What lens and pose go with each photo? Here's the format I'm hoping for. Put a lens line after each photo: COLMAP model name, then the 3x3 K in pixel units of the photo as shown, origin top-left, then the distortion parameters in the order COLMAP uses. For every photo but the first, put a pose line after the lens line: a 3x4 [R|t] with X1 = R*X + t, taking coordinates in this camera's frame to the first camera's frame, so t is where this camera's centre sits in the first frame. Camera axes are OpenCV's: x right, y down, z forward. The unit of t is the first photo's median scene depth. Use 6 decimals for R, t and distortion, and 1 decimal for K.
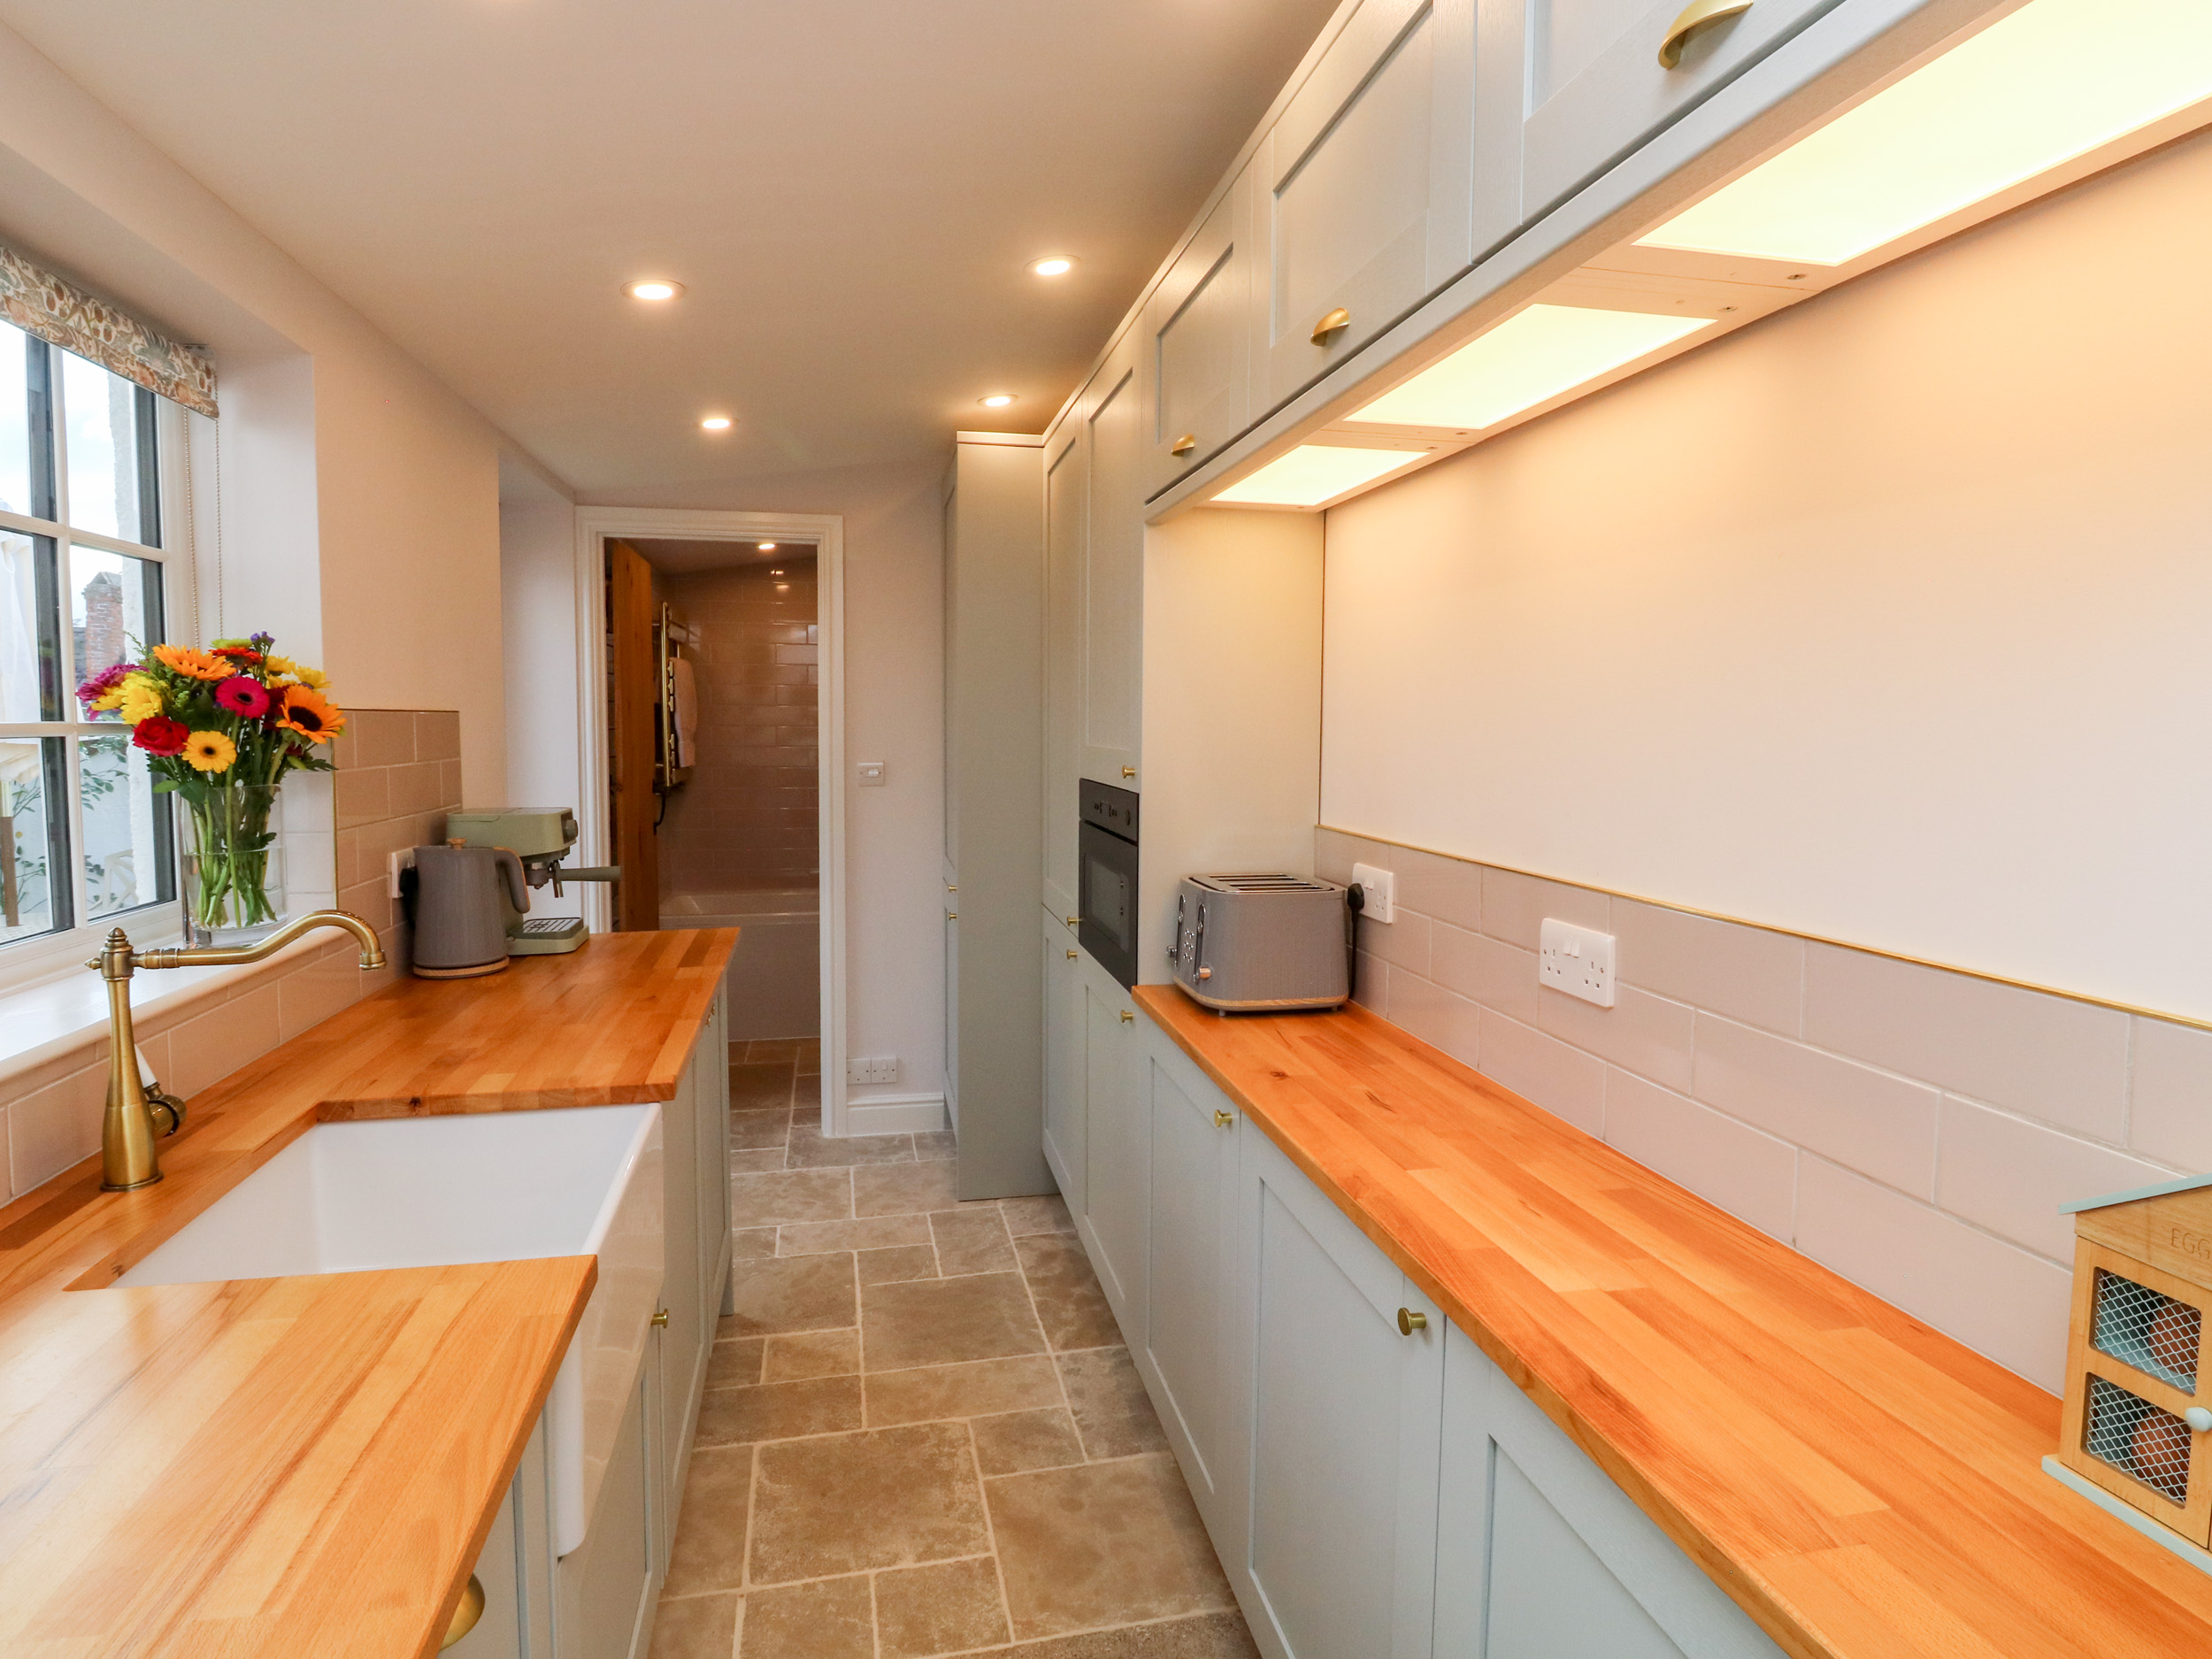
lens RADIAL K [[1176.6, 0, 1105.9], [0, 1176.6, 801.8], [0, 0, 1]] dist [0.000279, -0.013168]
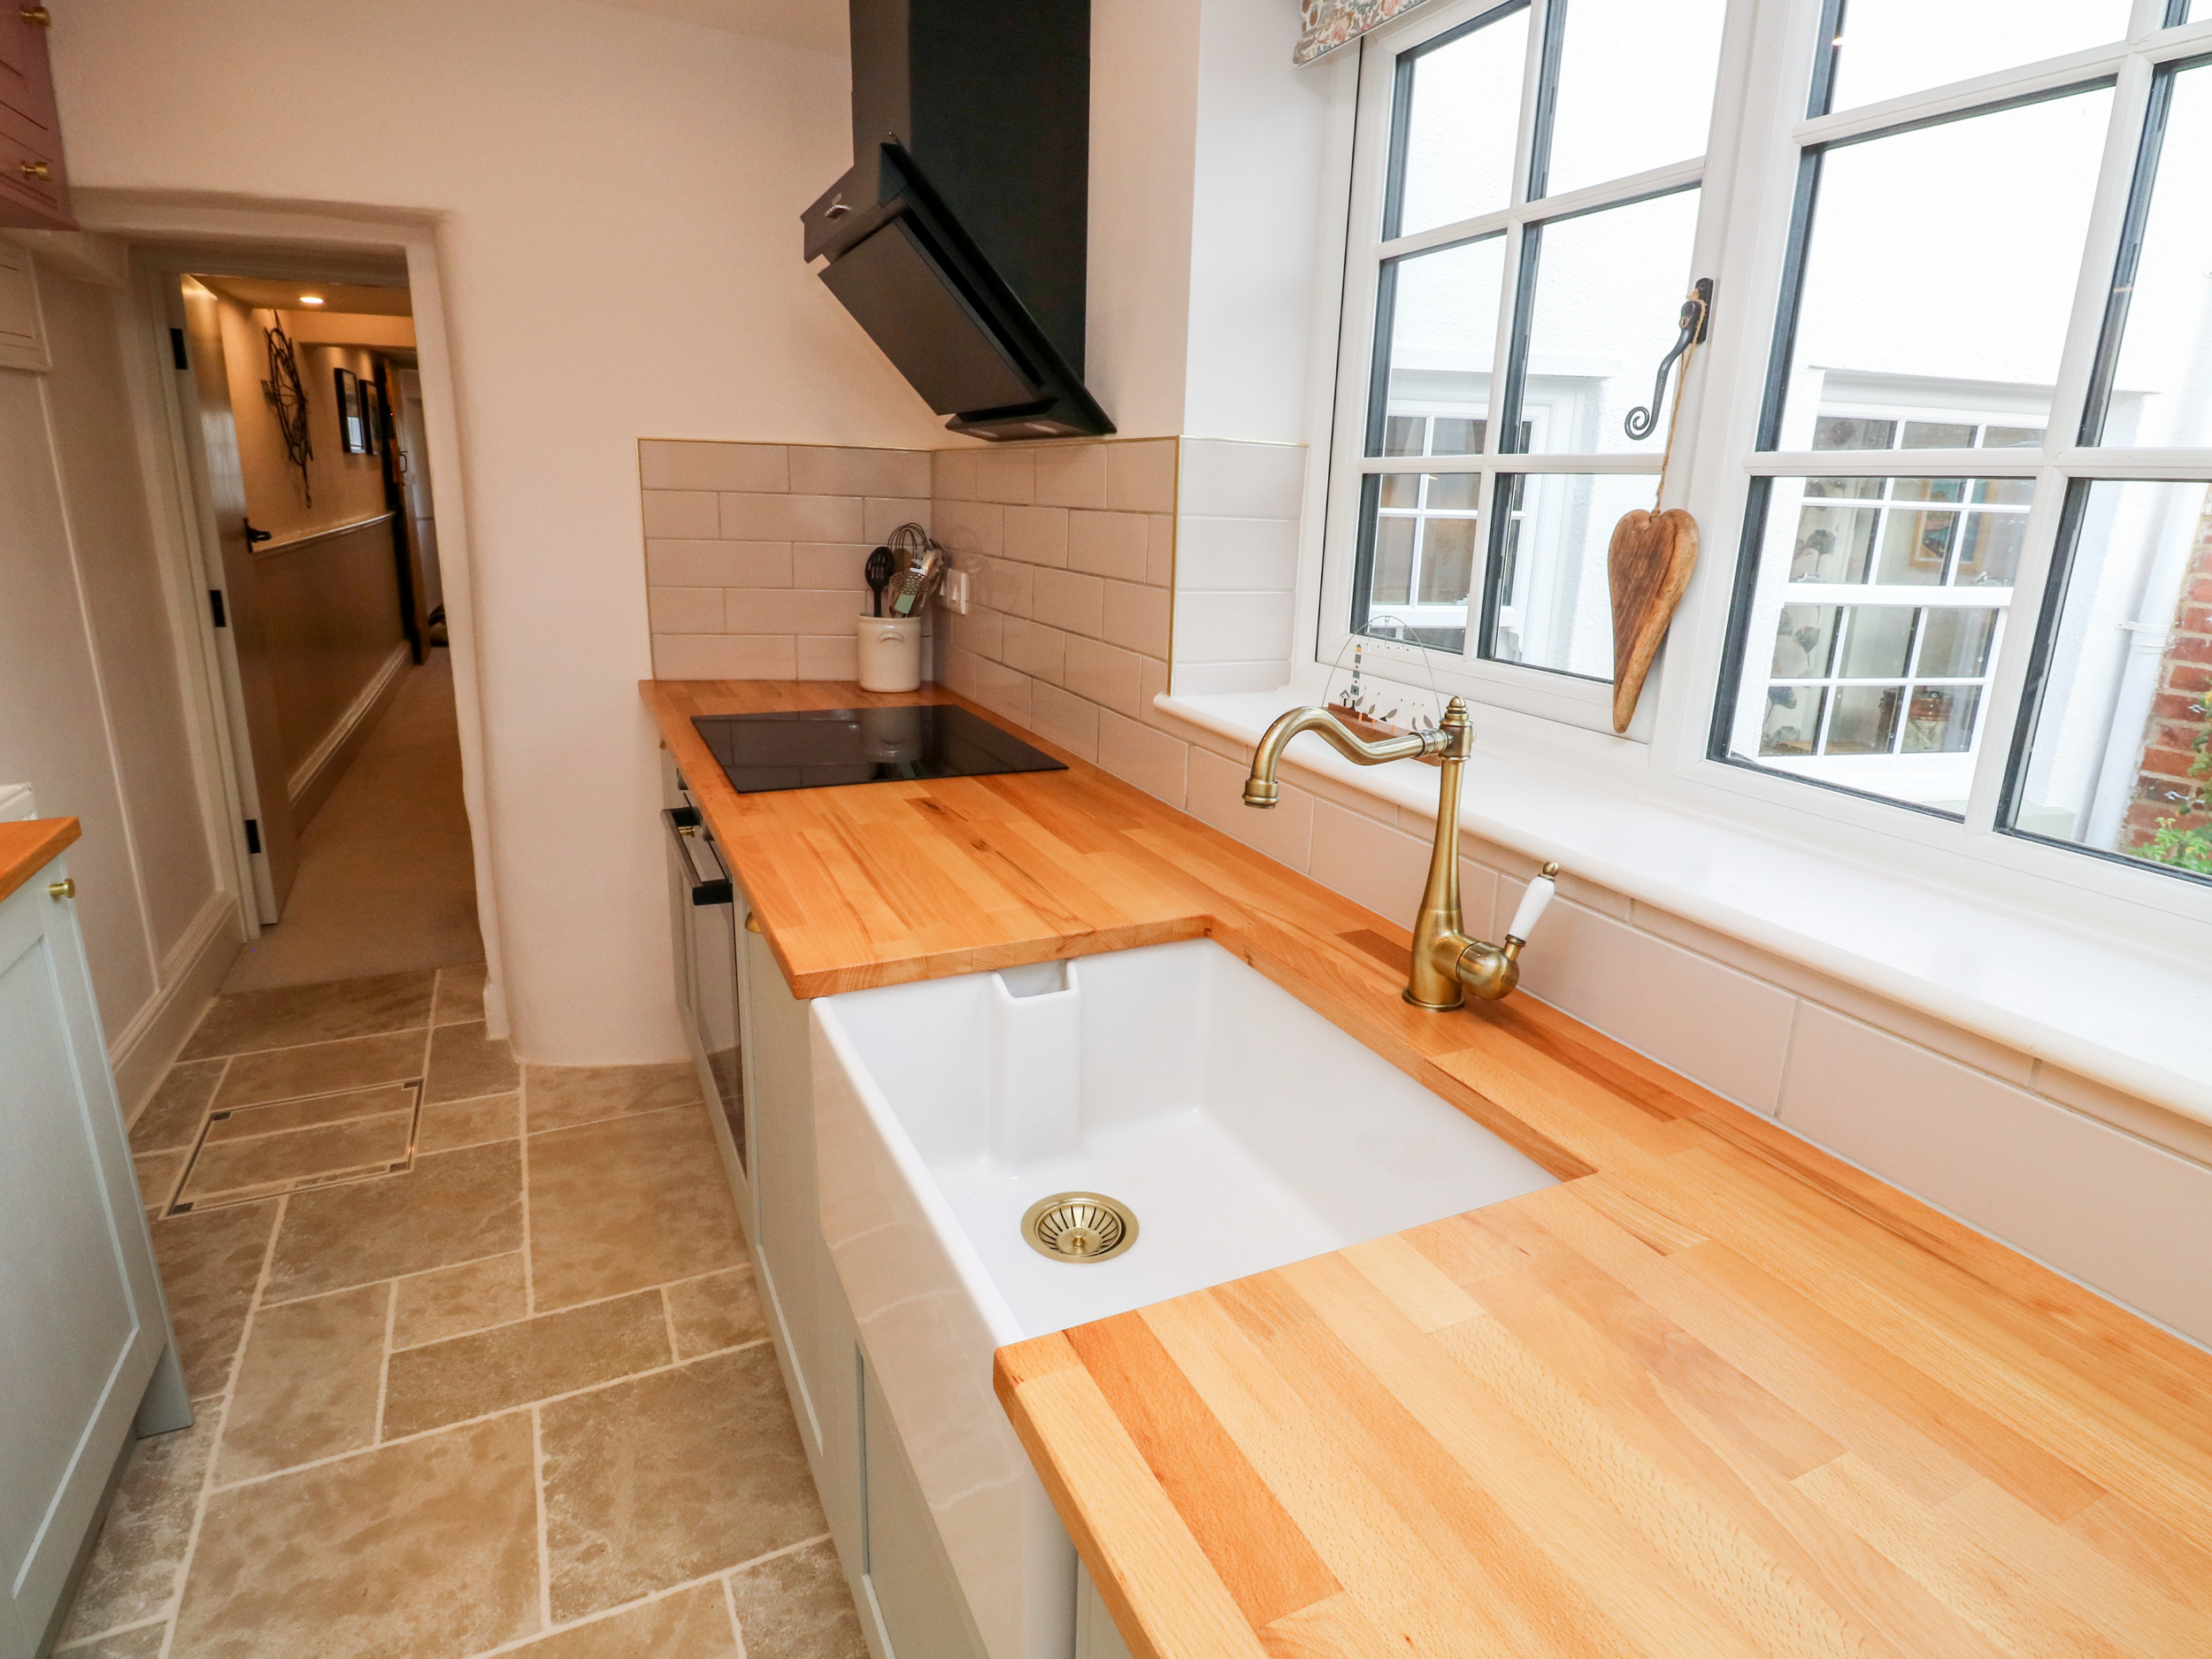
lens RADIAL K [[1243.0, 0, 1101.2], [0, 1243.0, 752.7], [0, 0, 1]] dist [-0.003773, -0.001363]
pose [[-0.980244, 0.024652, -0.196249, -0.265500], [-0.031190, 0.960523, 0.276448, -0.056110], [0.195316, 0.277108, -0.940778, 1.099181]]
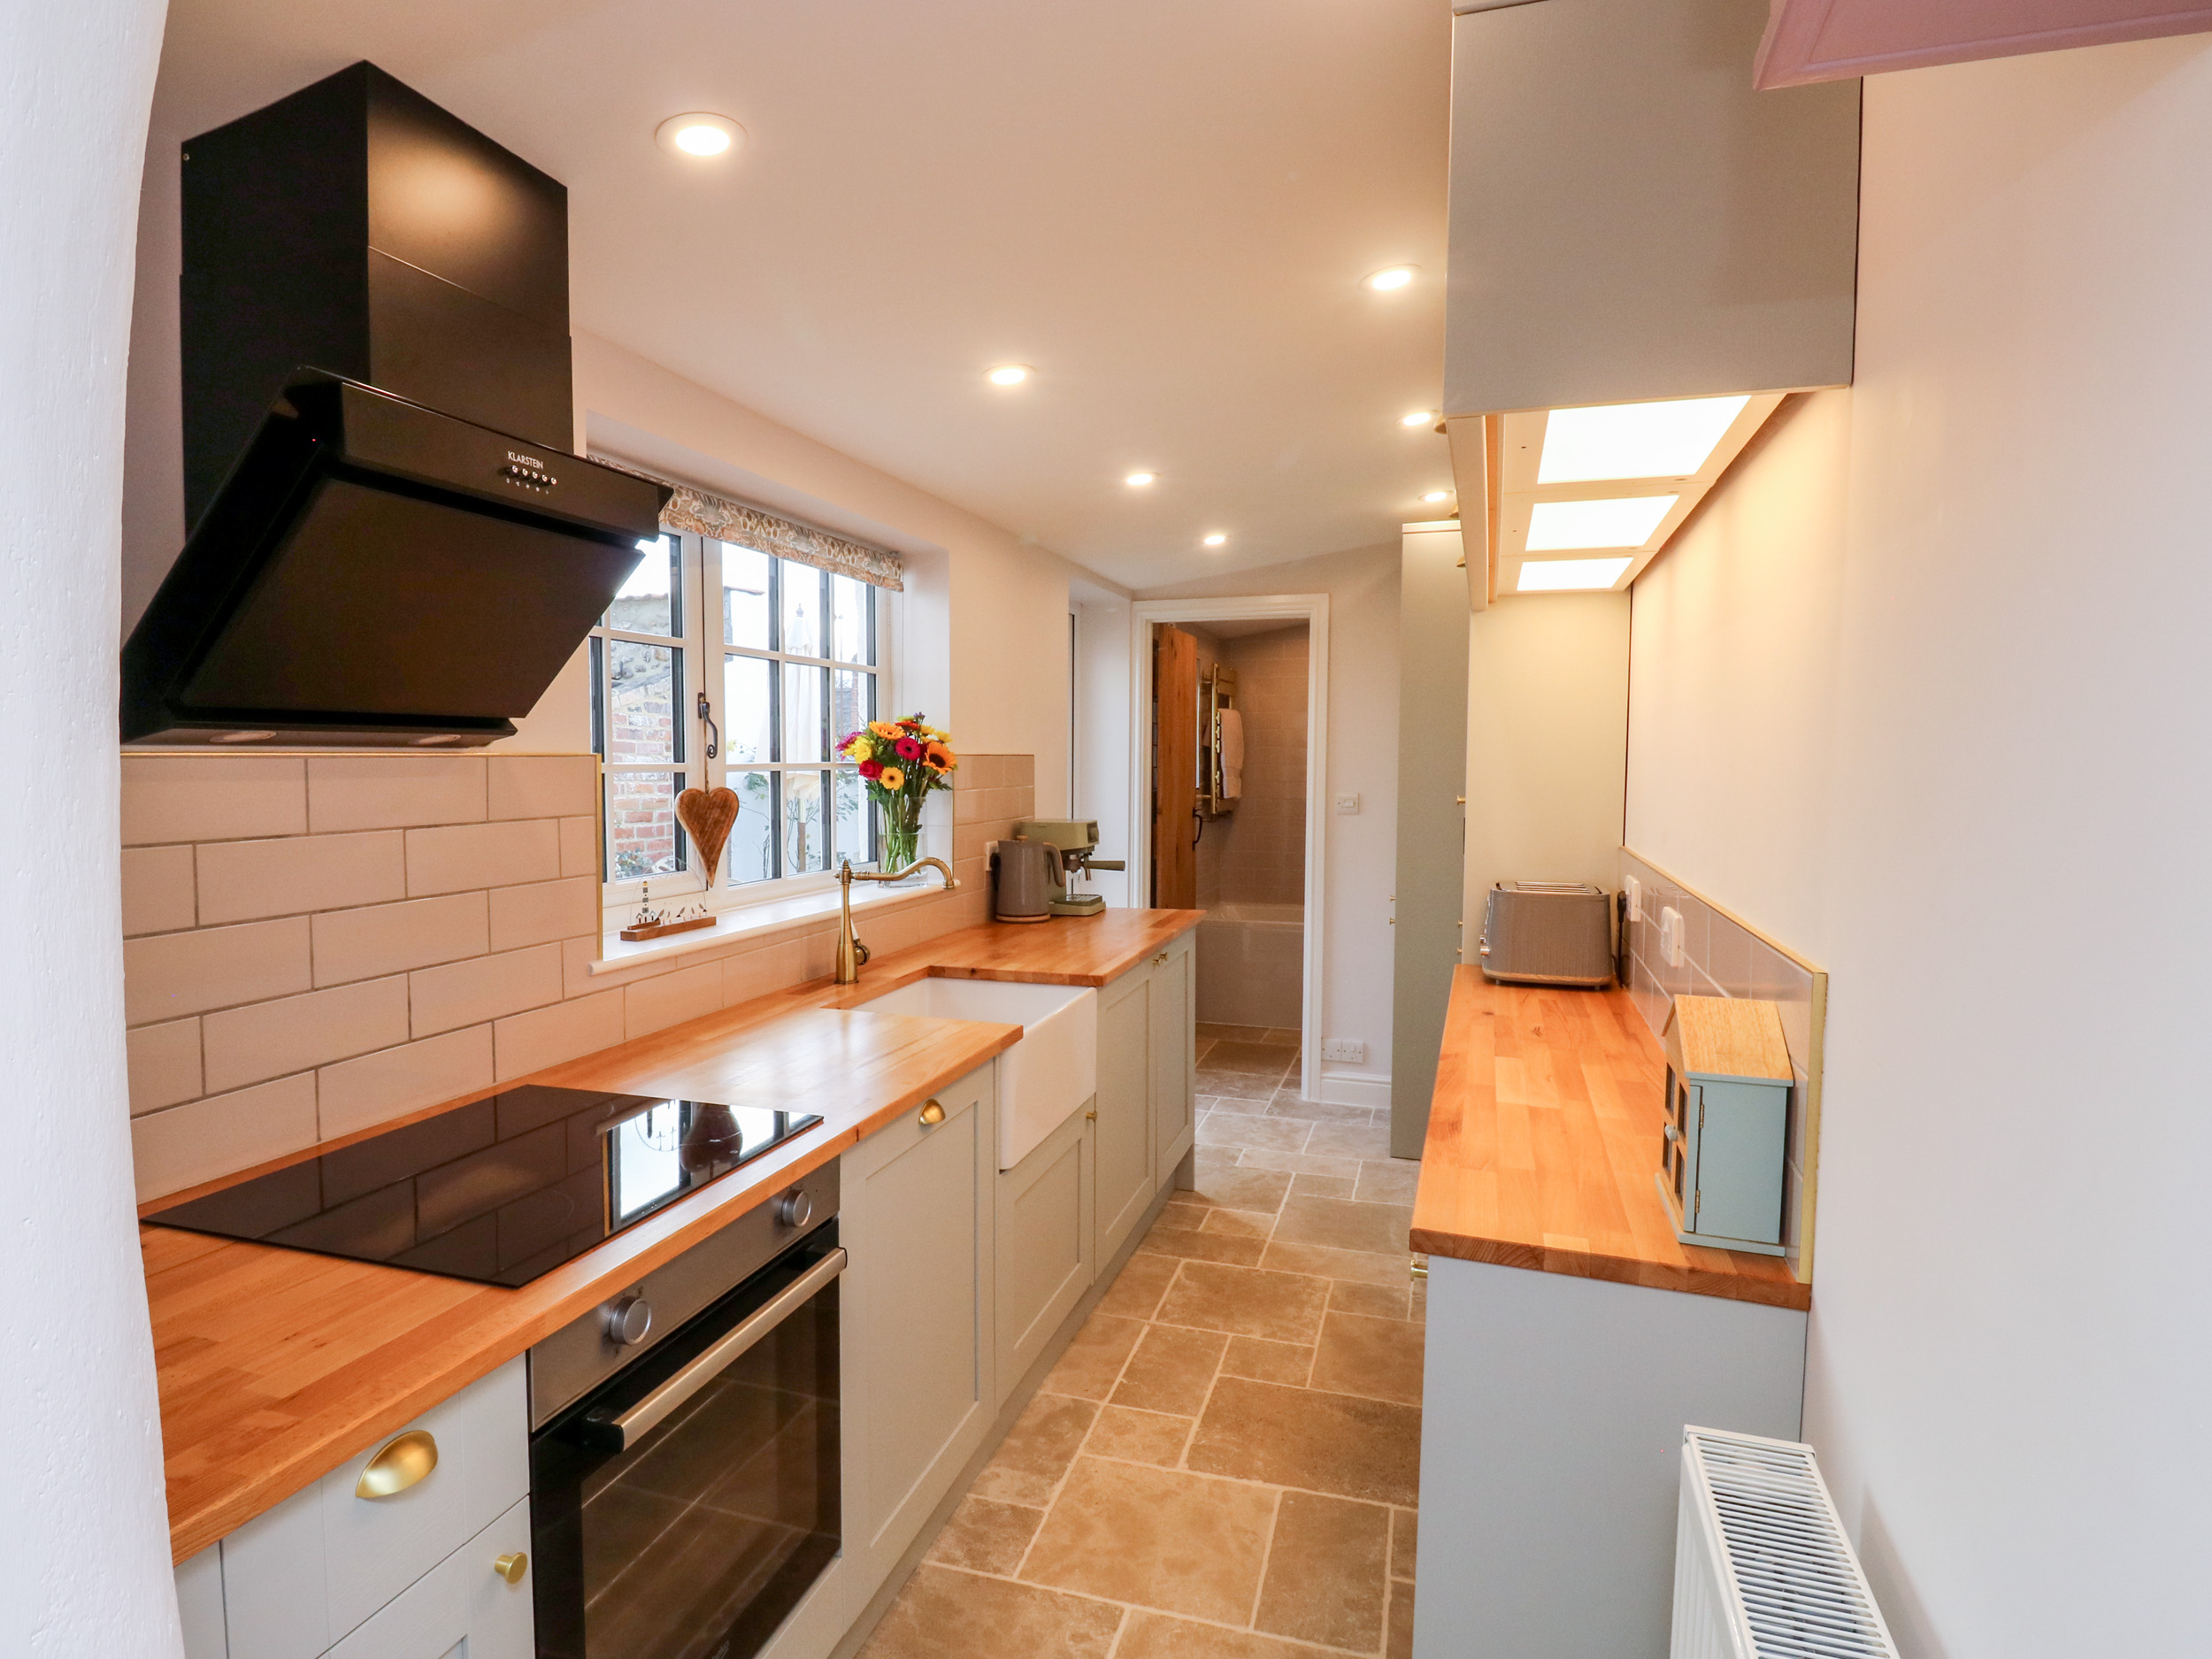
lens RADIAL K [[1211.7, 0, 1106.0], [0, 1211.7, 829.5], [0, 0, 1]] dist [-0.000183, -0.000332]
pose [[0.872690, 0.025682, -0.487598, 0.383760], [-0.030908, 0.999519, -0.002673, 0.026759], [0.487295, 0.017404, 0.873064, -0.416193]]
